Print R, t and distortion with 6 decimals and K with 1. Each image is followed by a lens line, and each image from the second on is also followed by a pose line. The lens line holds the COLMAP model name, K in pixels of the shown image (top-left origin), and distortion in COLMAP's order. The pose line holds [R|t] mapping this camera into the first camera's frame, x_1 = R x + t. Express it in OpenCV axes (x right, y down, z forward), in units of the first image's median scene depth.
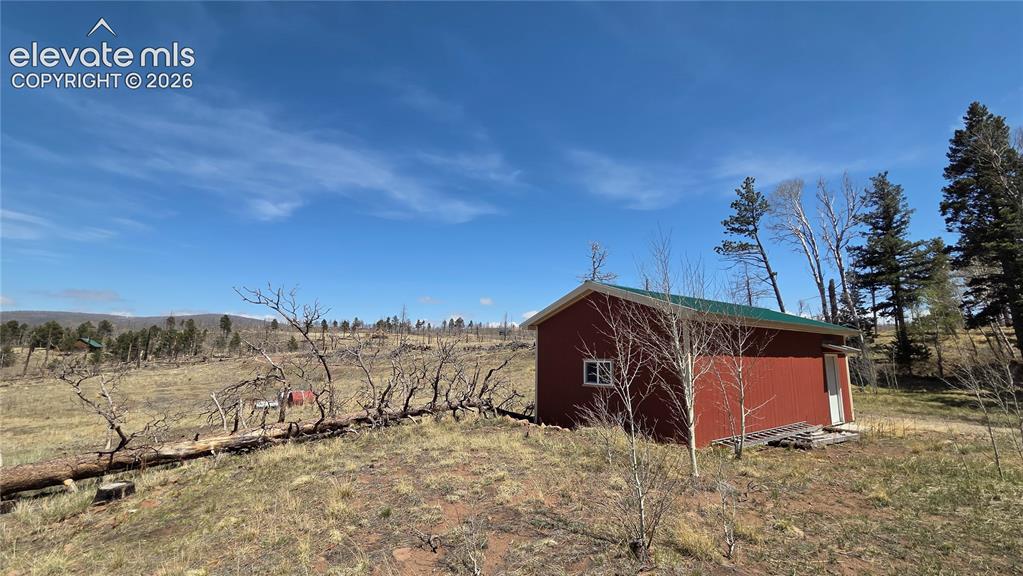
lens RADIAL K [[419.4, 0, 504.8], [0, 419.4, 291.7], [0, 0, 1]] dist [0.002425, -0.000261]
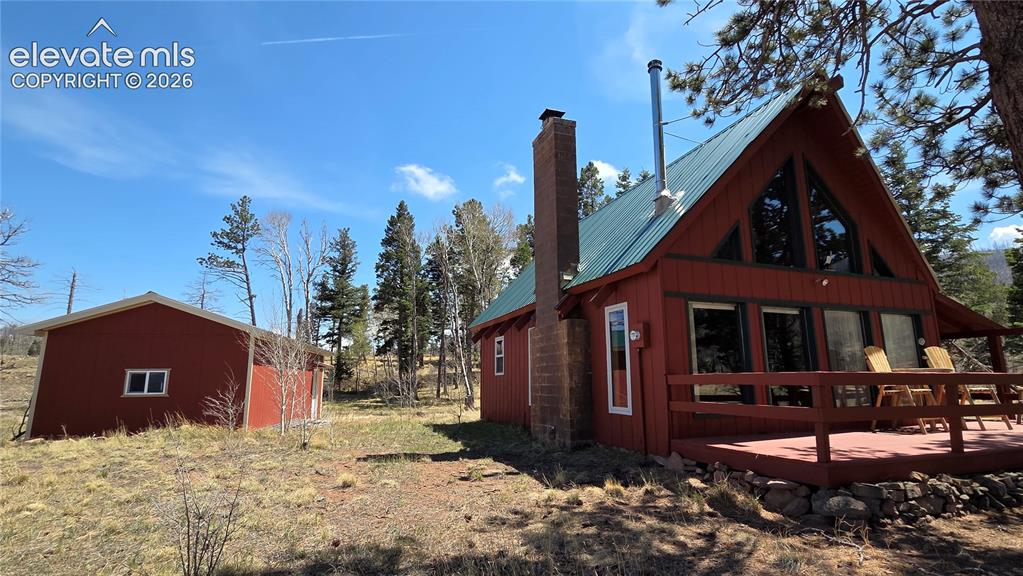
lens RADIAL K [[488.1, 0, 514.6], [0, 488.1, 296.9], [0, 0, 1]] dist [0.004702, 0.001436]
pose [[0.431121, 0.141820, 0.891079, -0.155714], [-0.123269, 0.987568, -0.097537, -0.002730], [-0.893834, -0.067792, 0.443244, -0.104366]]
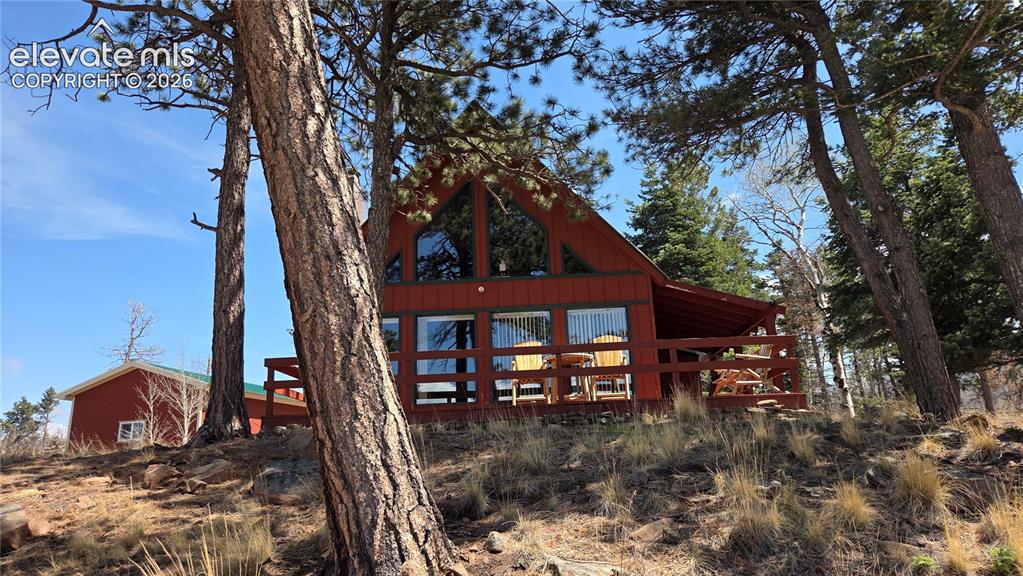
lens RADIAL K [[680.0, 0, 510.0], [0, 680.0, 293.7], [0, 0, 1]] dist [0.062701, -0.032423]
pose [[0.749879, 0.132937, 0.648081, -0.111324], [-0.052236, 0.988442, -0.142313, 0.005017], [-0.659510, 0.072864, 0.748156, -0.455756]]
